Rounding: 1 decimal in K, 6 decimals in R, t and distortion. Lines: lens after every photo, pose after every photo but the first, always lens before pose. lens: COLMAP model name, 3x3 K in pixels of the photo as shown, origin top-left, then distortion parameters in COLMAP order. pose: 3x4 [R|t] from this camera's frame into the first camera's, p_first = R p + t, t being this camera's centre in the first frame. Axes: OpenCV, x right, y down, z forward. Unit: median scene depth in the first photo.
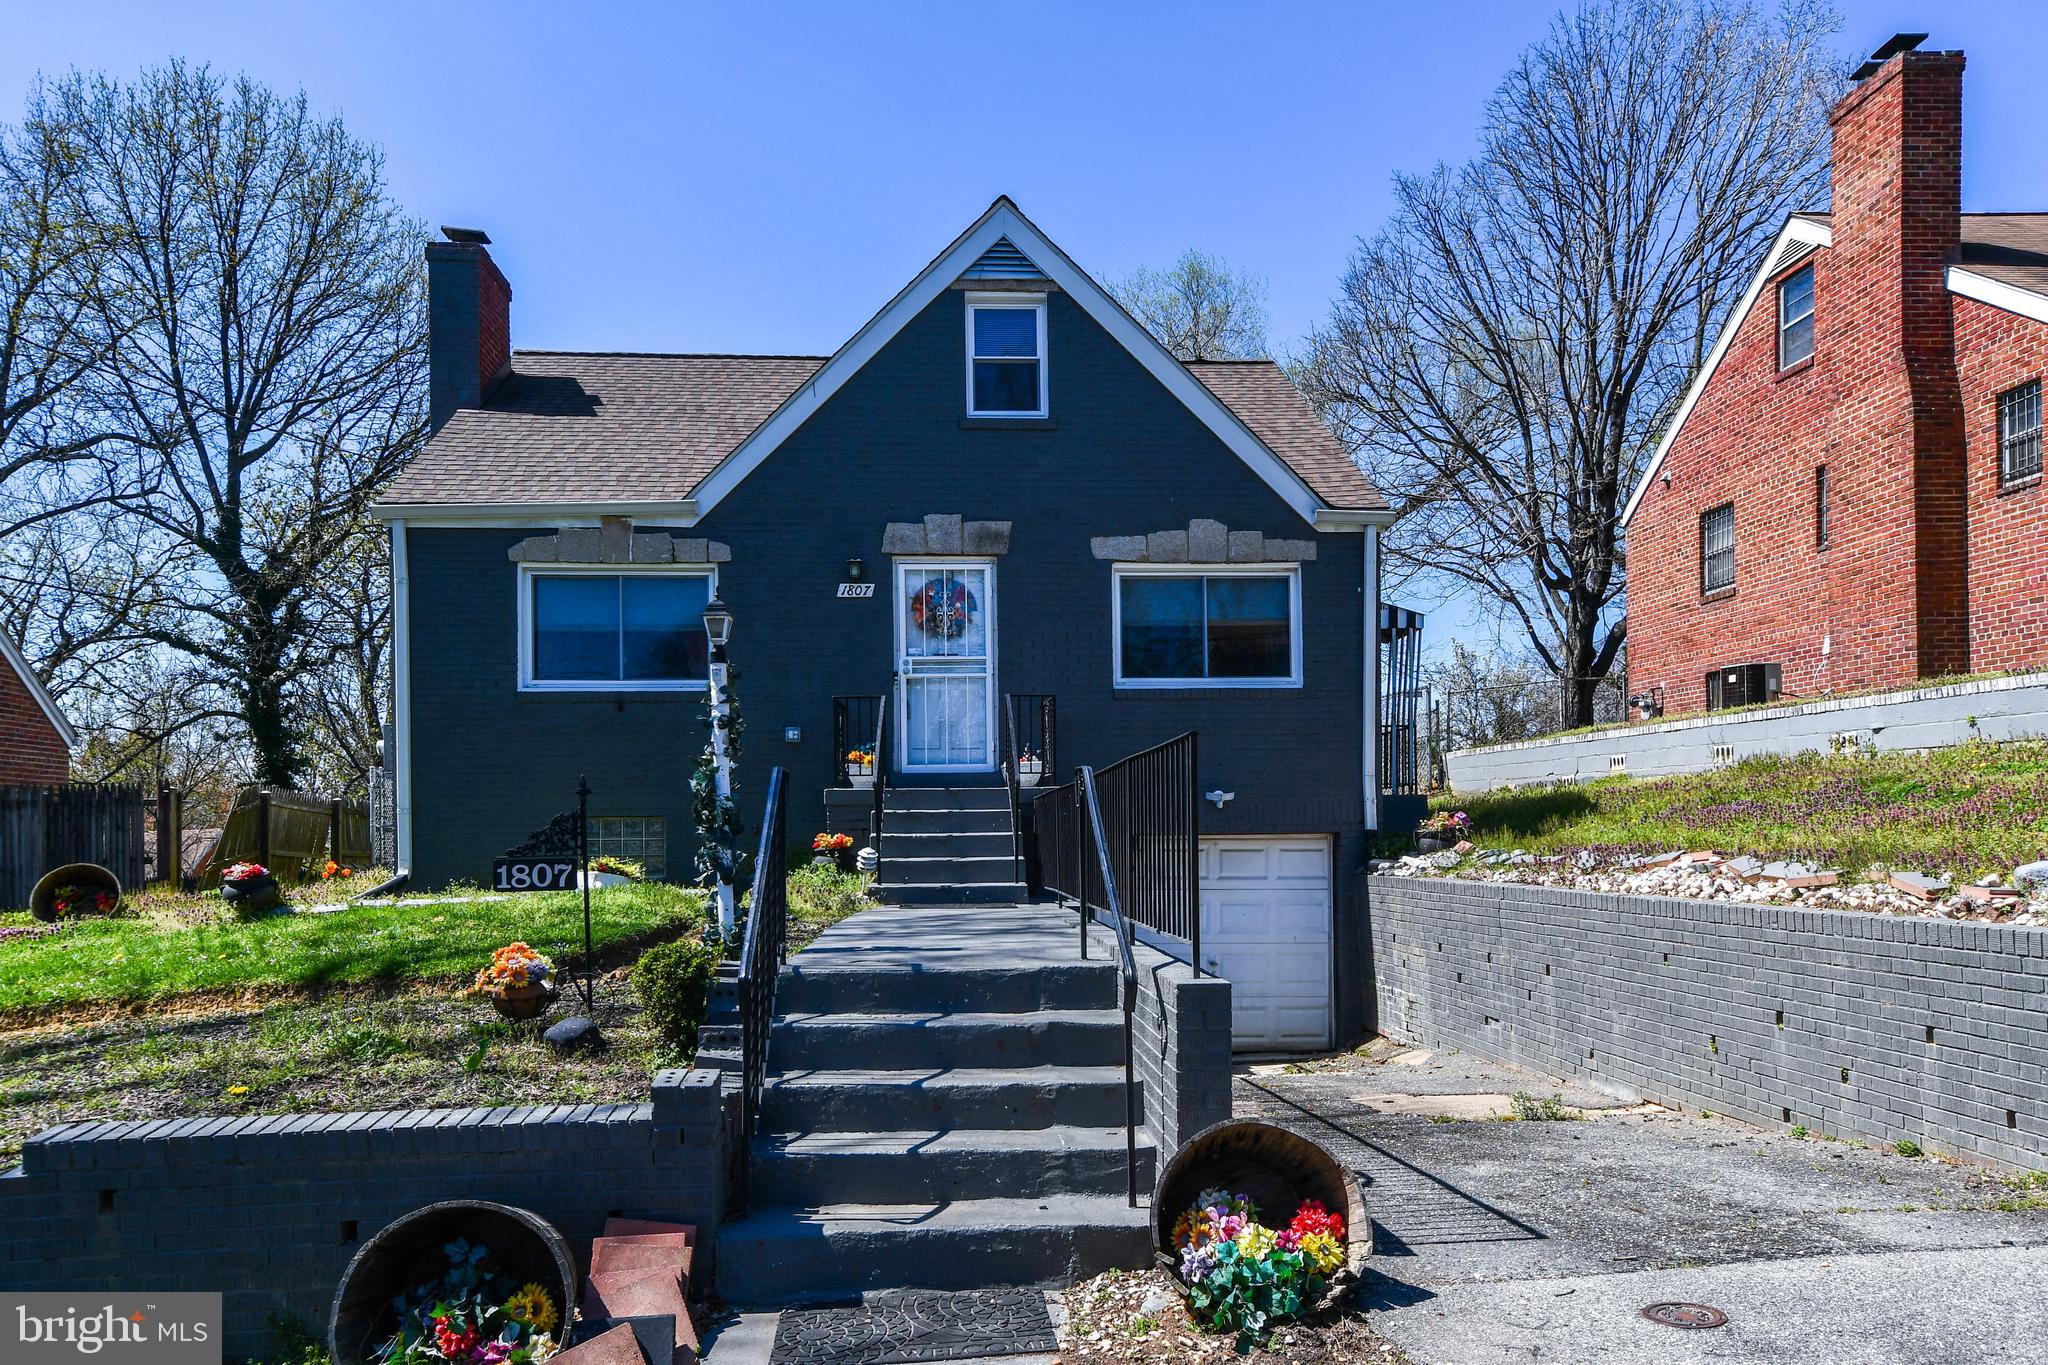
lens RADIAL K [[1457.7, 0, 1025.6], [0, 1457.7, 795.3], [0, 0, 1]] dist [0.031183, 0.021642]
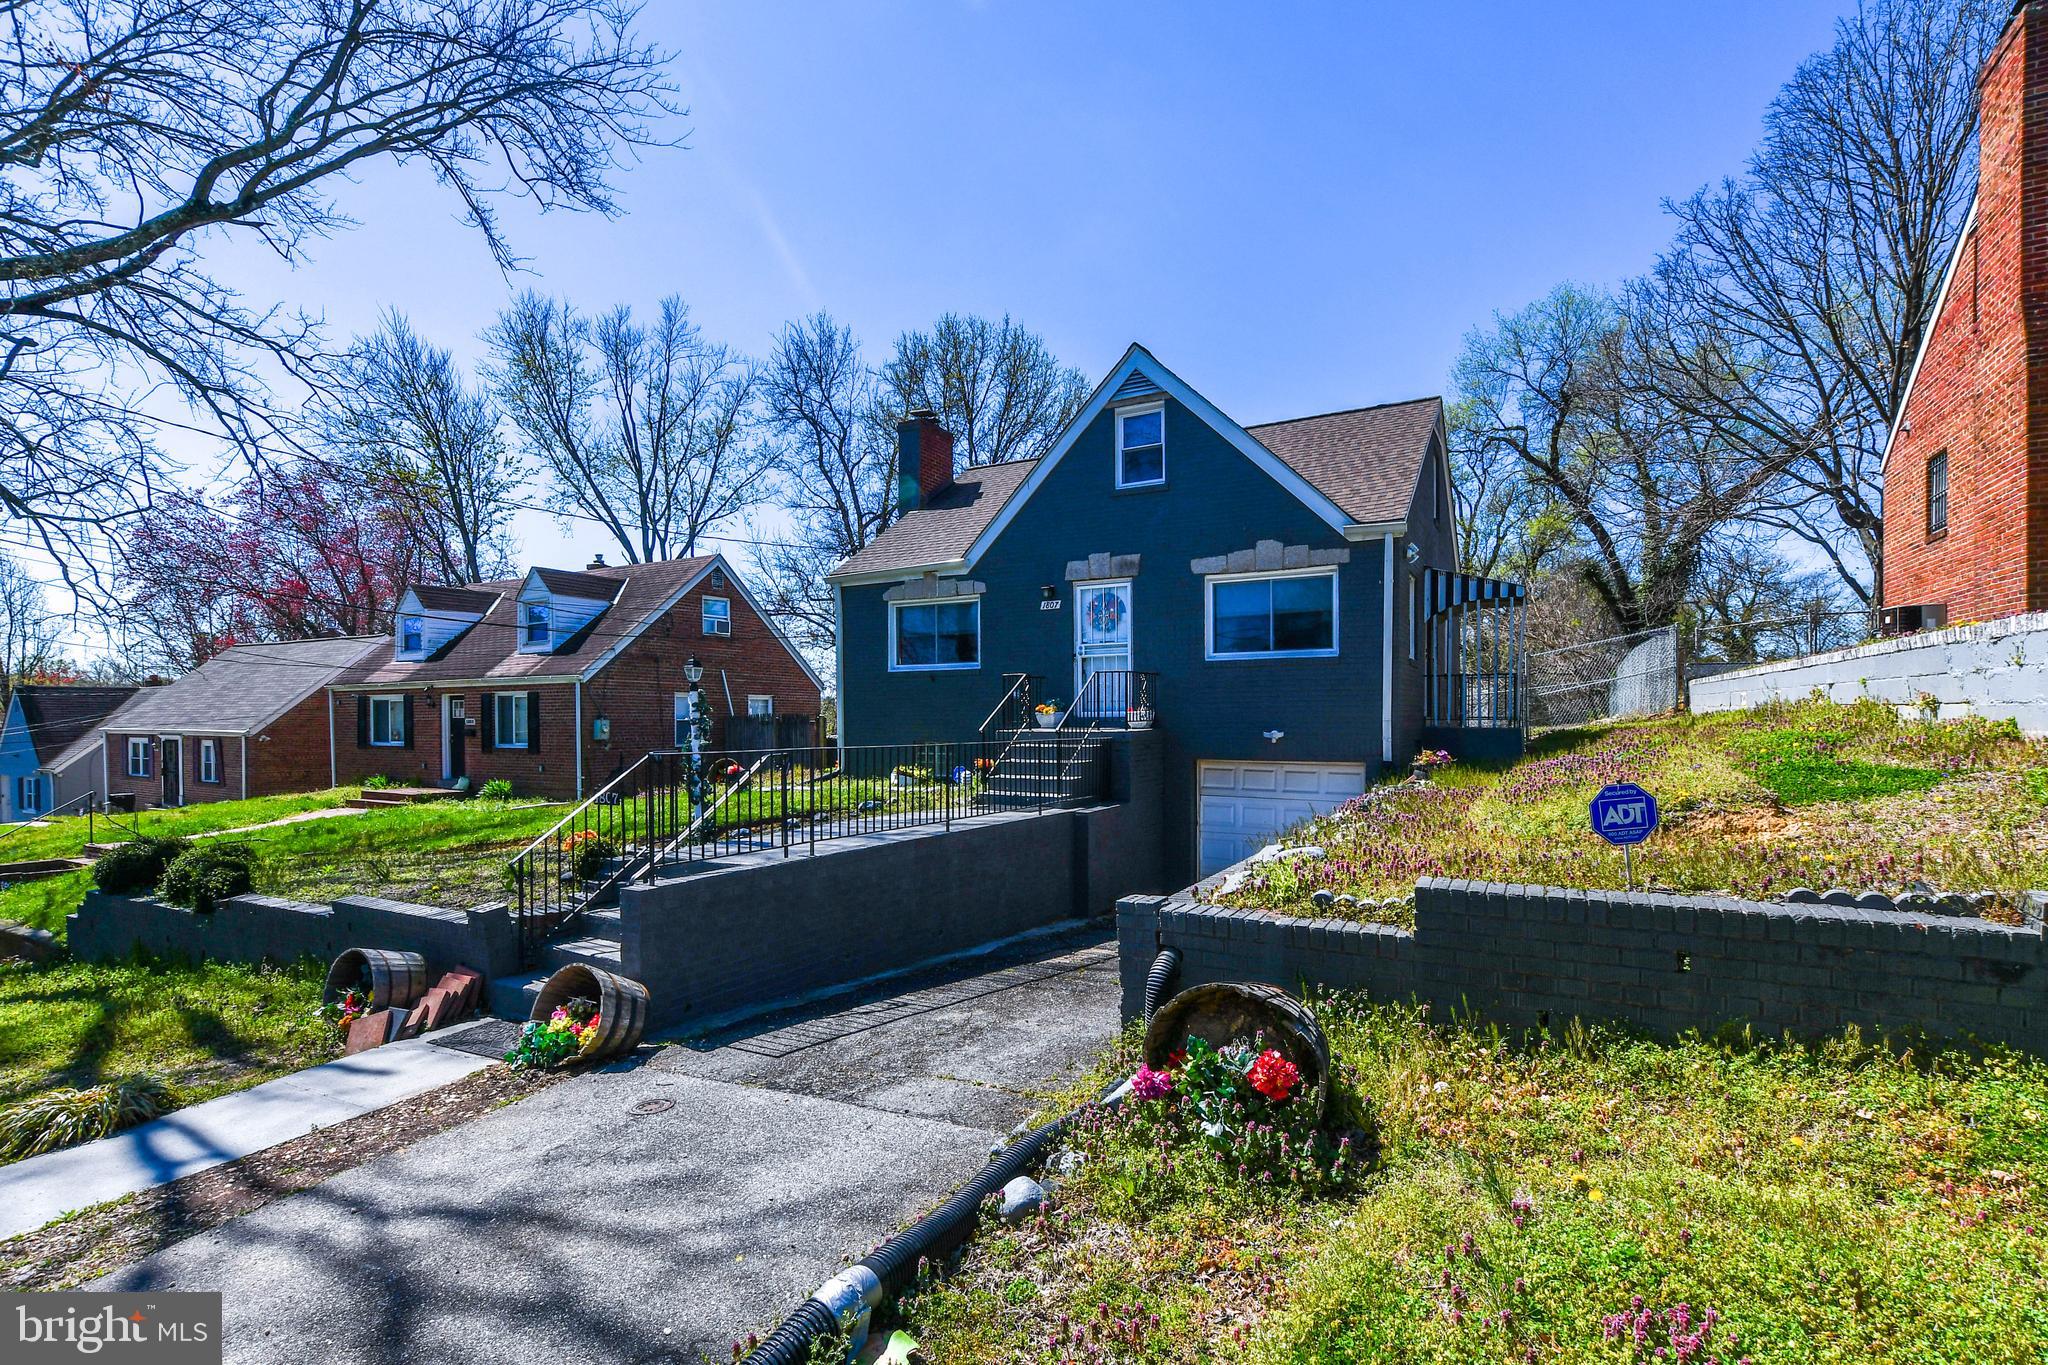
lens RADIAL K [[951.3, 0, 1032.4], [0, 951.3, 726.1], [0, 0, 1]] dist [-0.008741, 0.002603]
pose [[0.842073, 0.011696, -0.539237, 0.433918], [0.009950, 0.999258, 0.037212, -0.044285], [0.539272, -0.036700, 0.841331, 0.089786]]
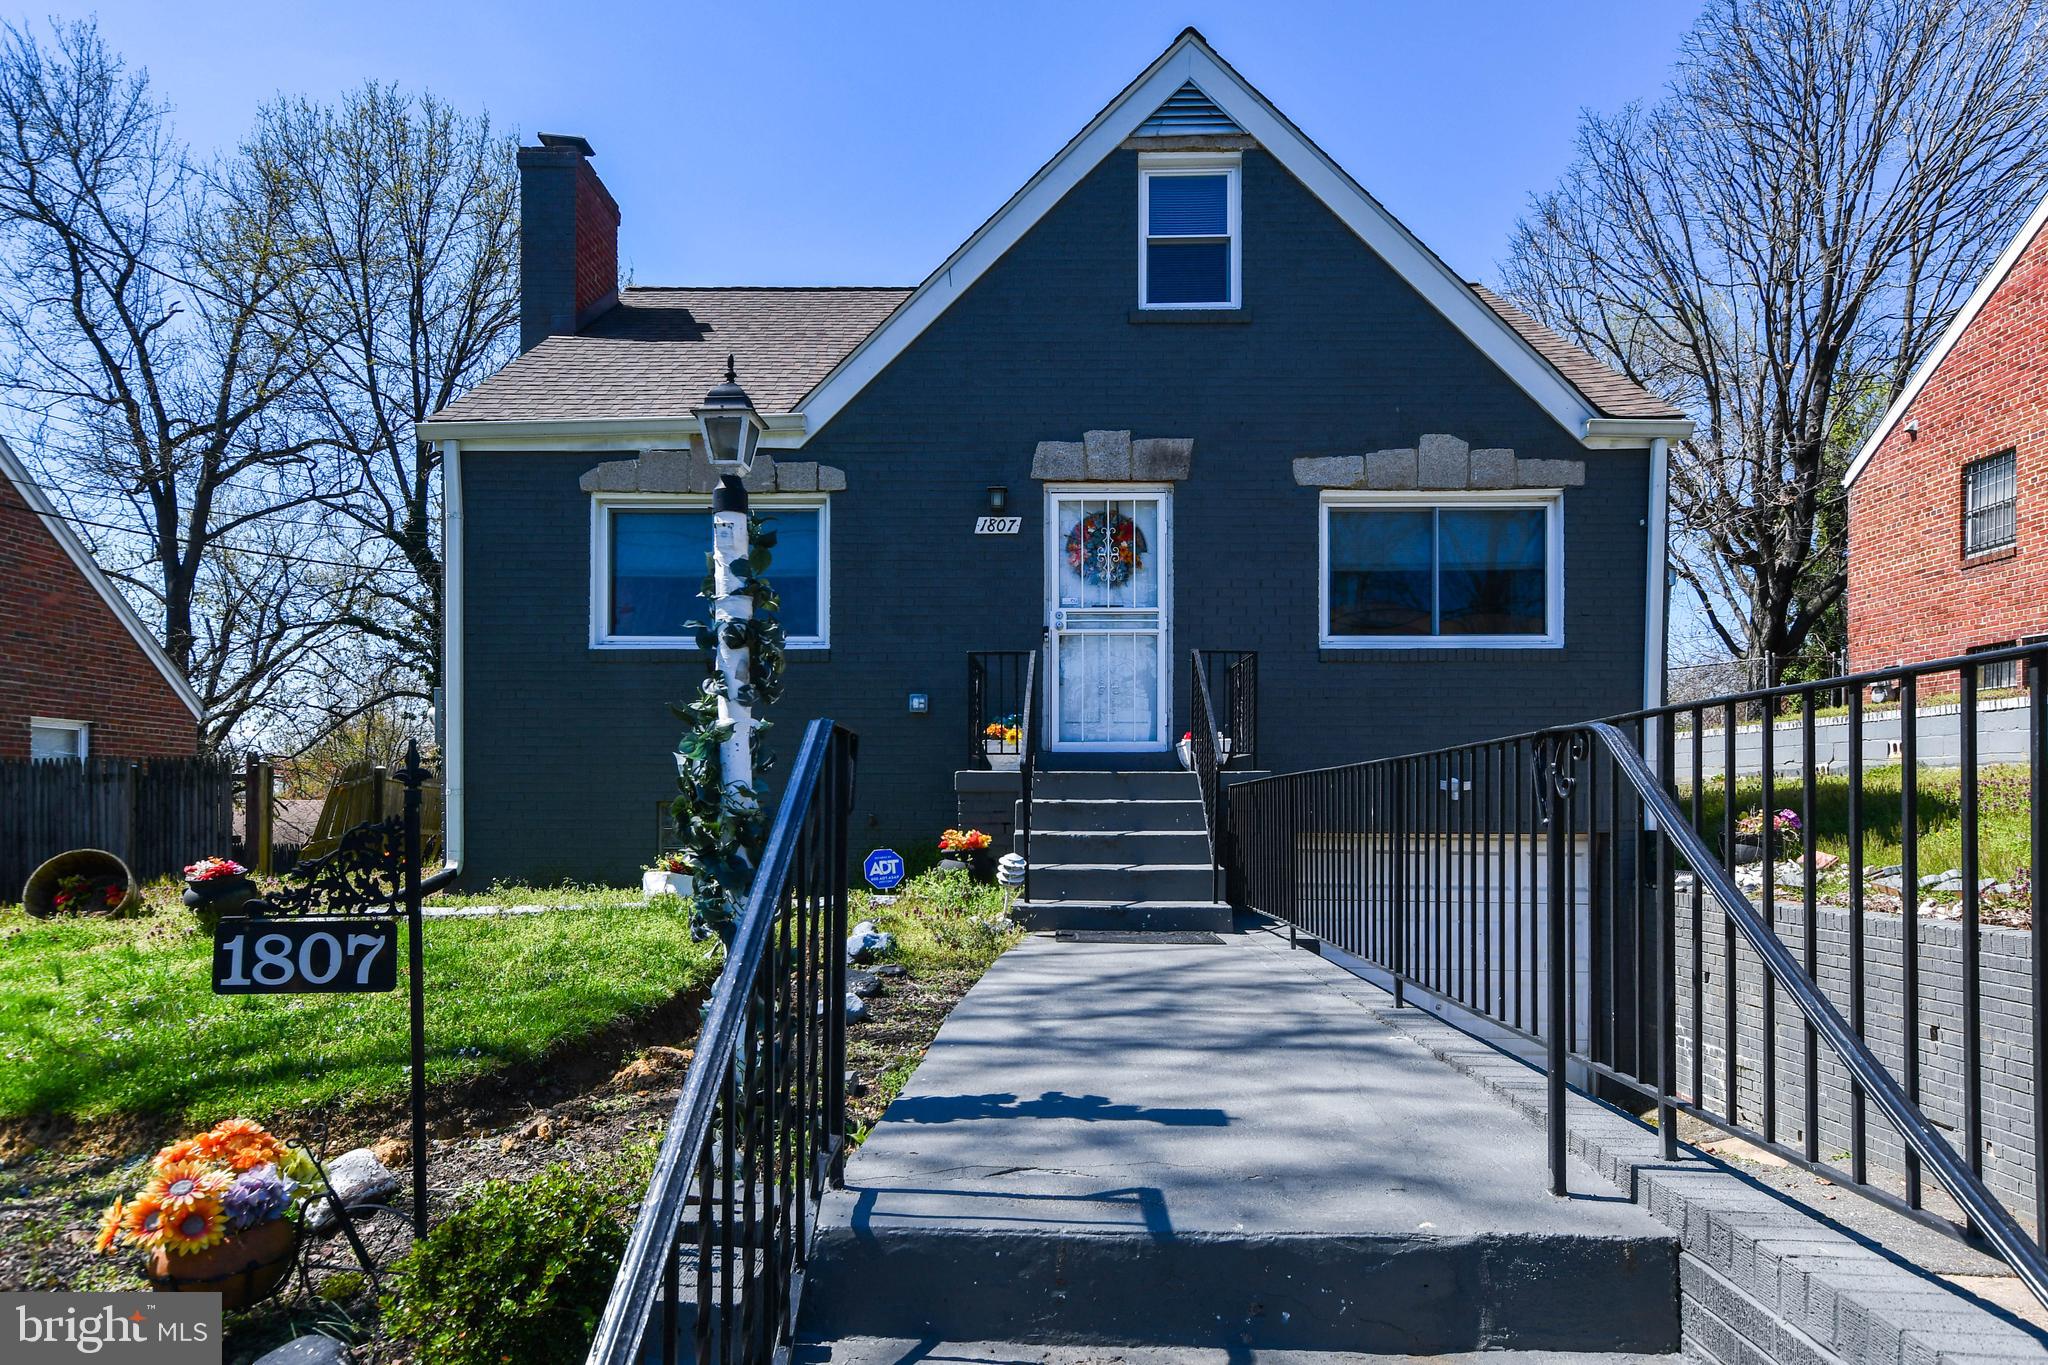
lens RADIAL K [[1272.0, 0, 1028.6], [0, 1272.0, 783.4], [0, 0, 1]] dist [0.018453, 0.004400]
pose [[0.996311, 0.011545, -0.085037, -0.037543], [-0.011131, 0.999924, 0.005344, -0.001832], [0.085093, -0.004378, 0.996363, 0.295952]]
